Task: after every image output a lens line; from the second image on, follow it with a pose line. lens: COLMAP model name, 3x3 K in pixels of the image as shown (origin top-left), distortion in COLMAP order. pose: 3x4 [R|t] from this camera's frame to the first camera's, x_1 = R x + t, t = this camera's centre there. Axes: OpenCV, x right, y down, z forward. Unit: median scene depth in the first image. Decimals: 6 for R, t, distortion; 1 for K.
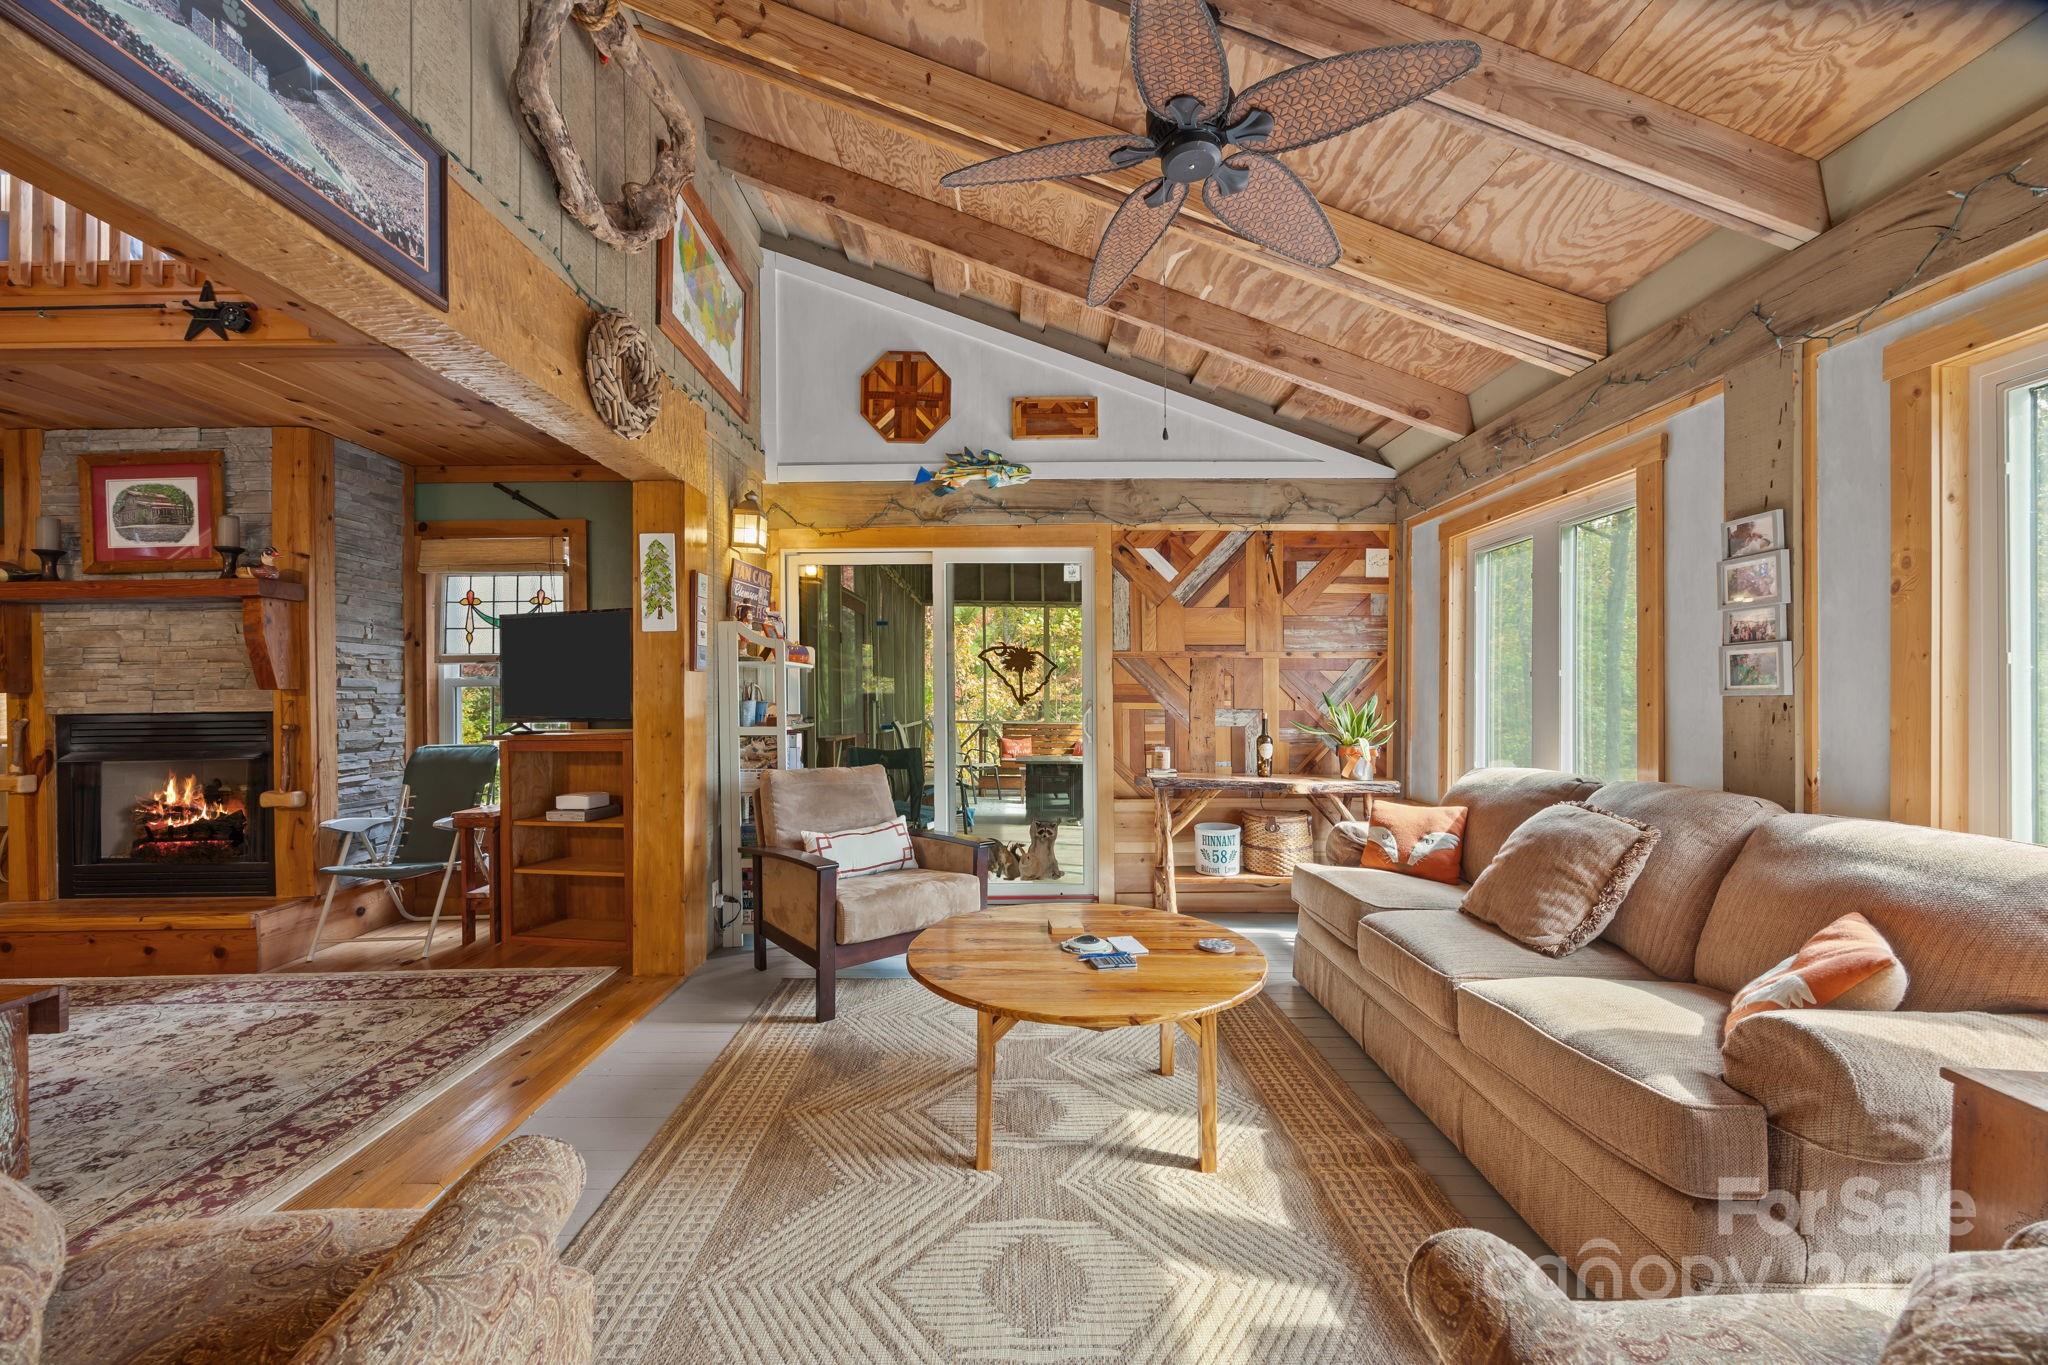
lens RADIAL K [[791.5, 0, 1028.8], [0, 791.5, 687.3], [0, 0, 1]] dist [0.000309, -0.000722]
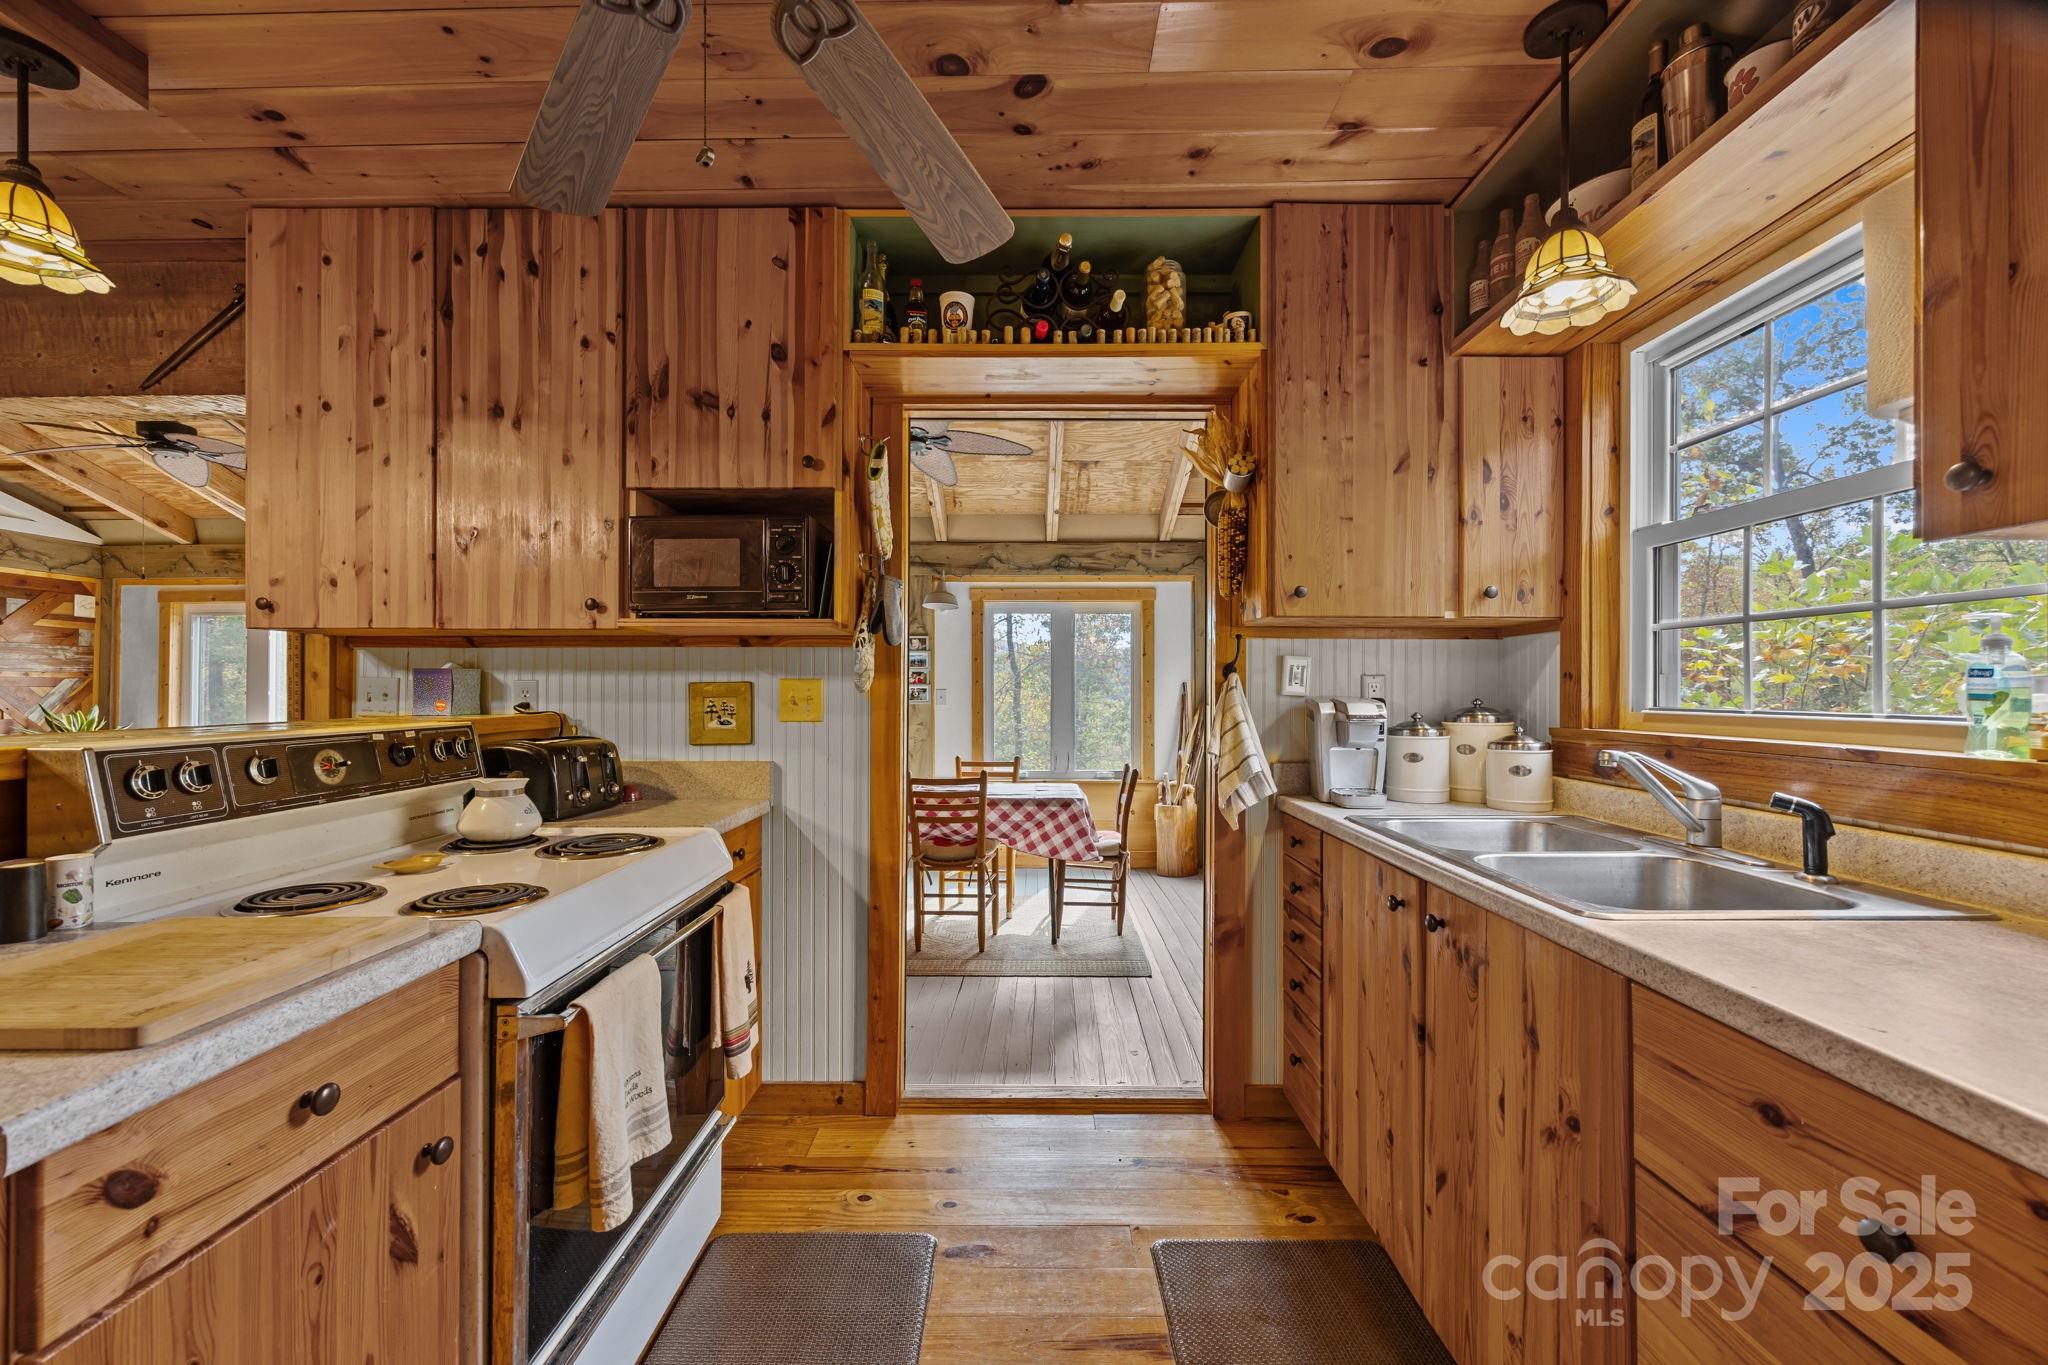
lens RADIAL K [[791.5, 0, 1018.0], [0, 791.5, 687.1], [0, 0, 1]] dist [0.000309, -0.000722]
pose [[0.029370, 0.013139, 0.999482, -0.918406], [-0.004264, 0.999906, -0.013019, -0.011751], [-0.999560, -0.003879, 0.029423, -0.665448]]
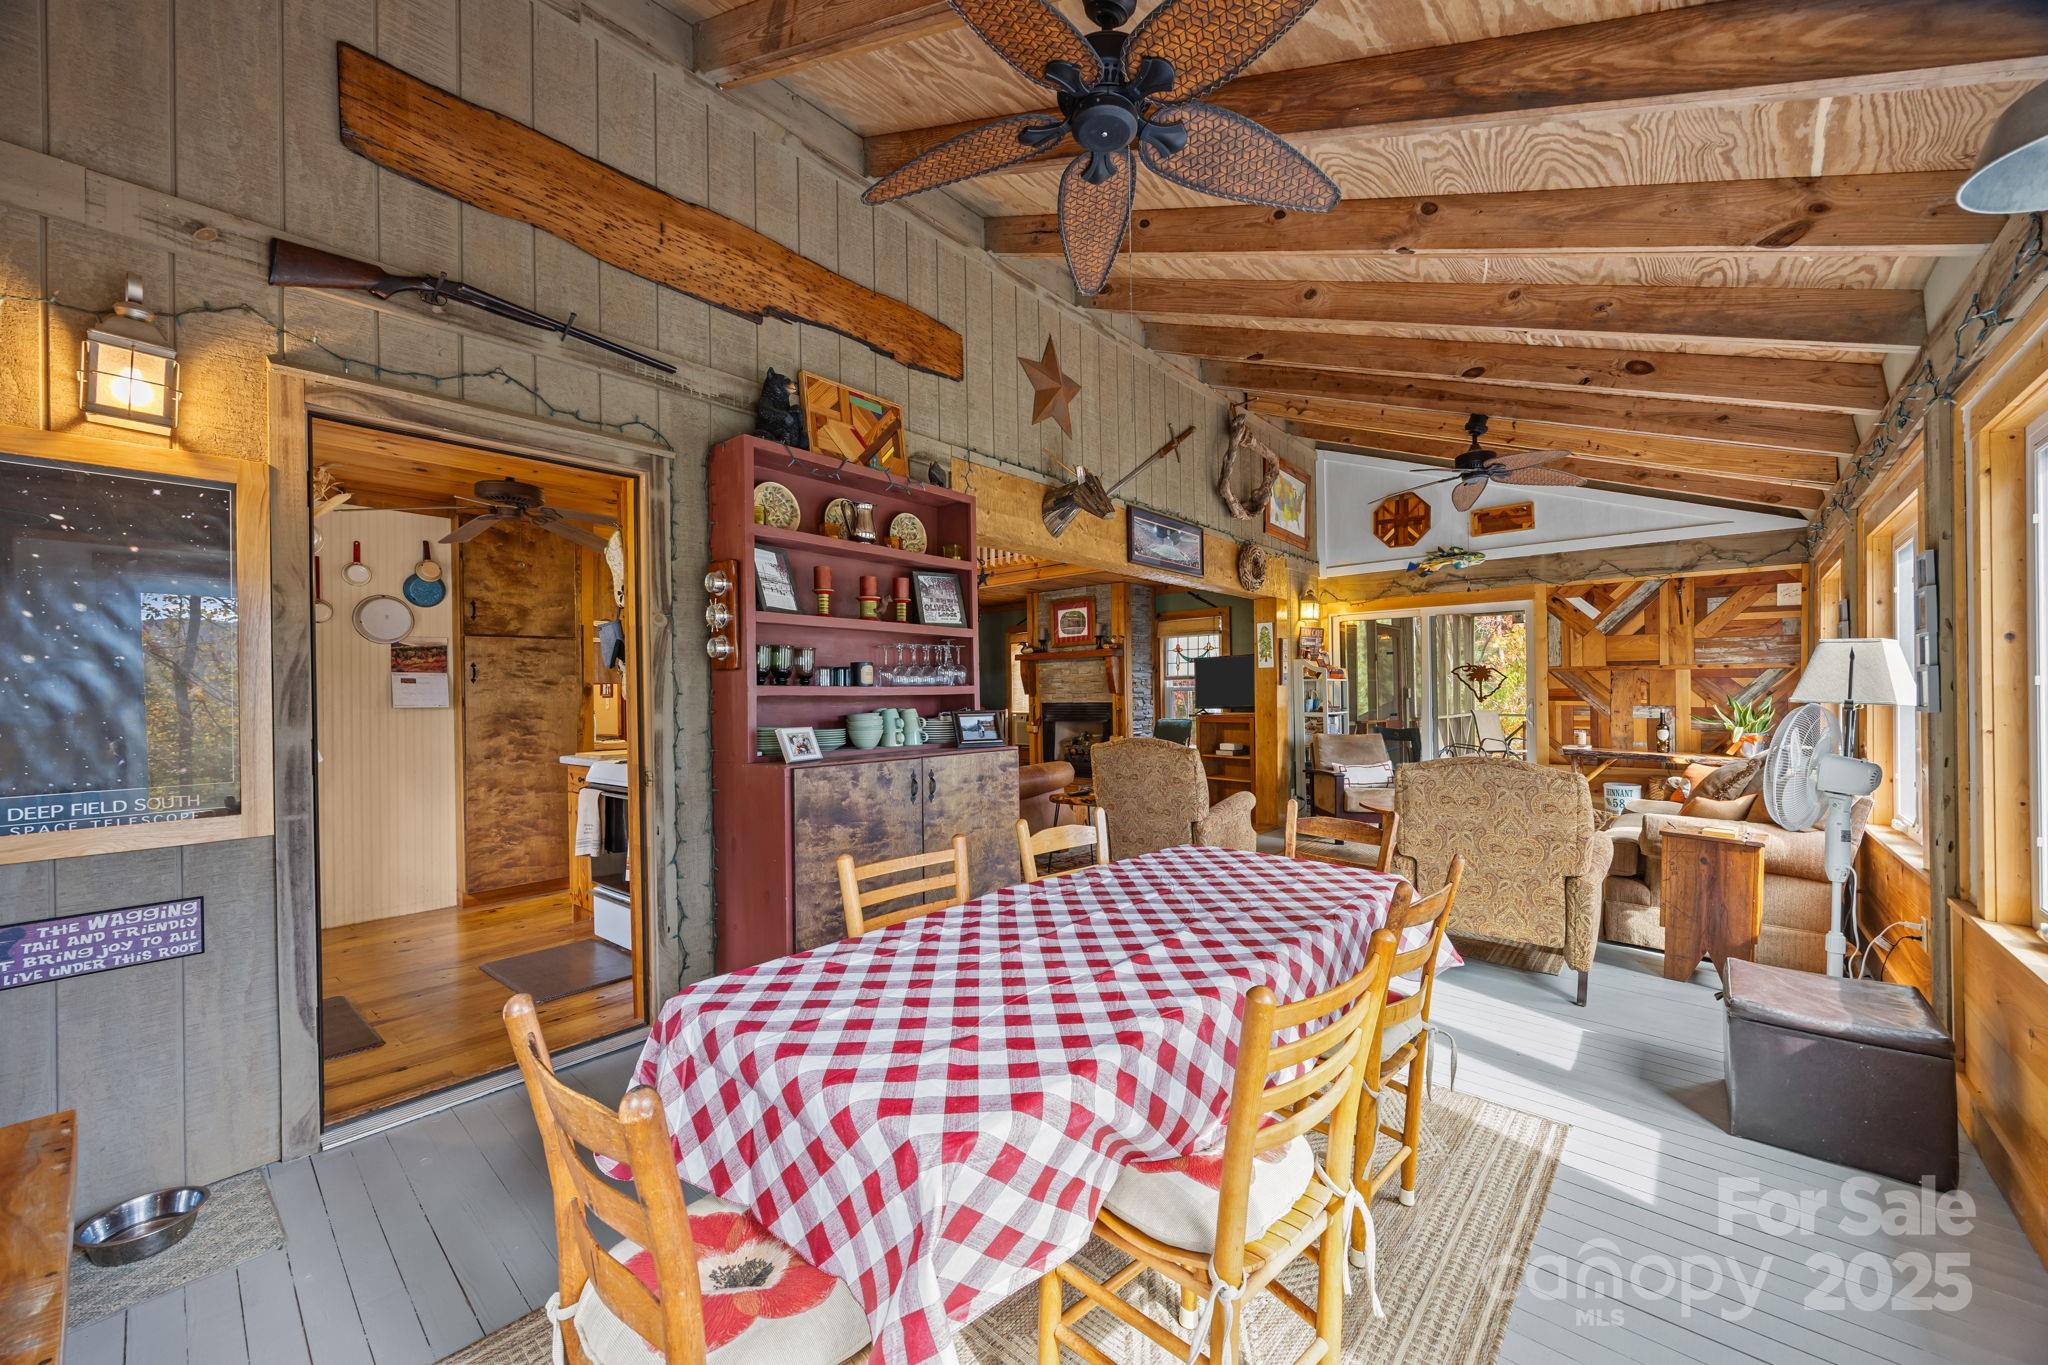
lens RADIAL K [[791.5, 0, 1026.7], [0, 791.5, 689.8], [0, 0, 1]] dist [0.000309, -0.000722]
pose [[0.749889, -0.002980, -0.661557, 0.392511], [0.010045, 0.999926, 0.006882, -0.024300], [0.661487, -0.011806, 0.749863, -0.873217]]
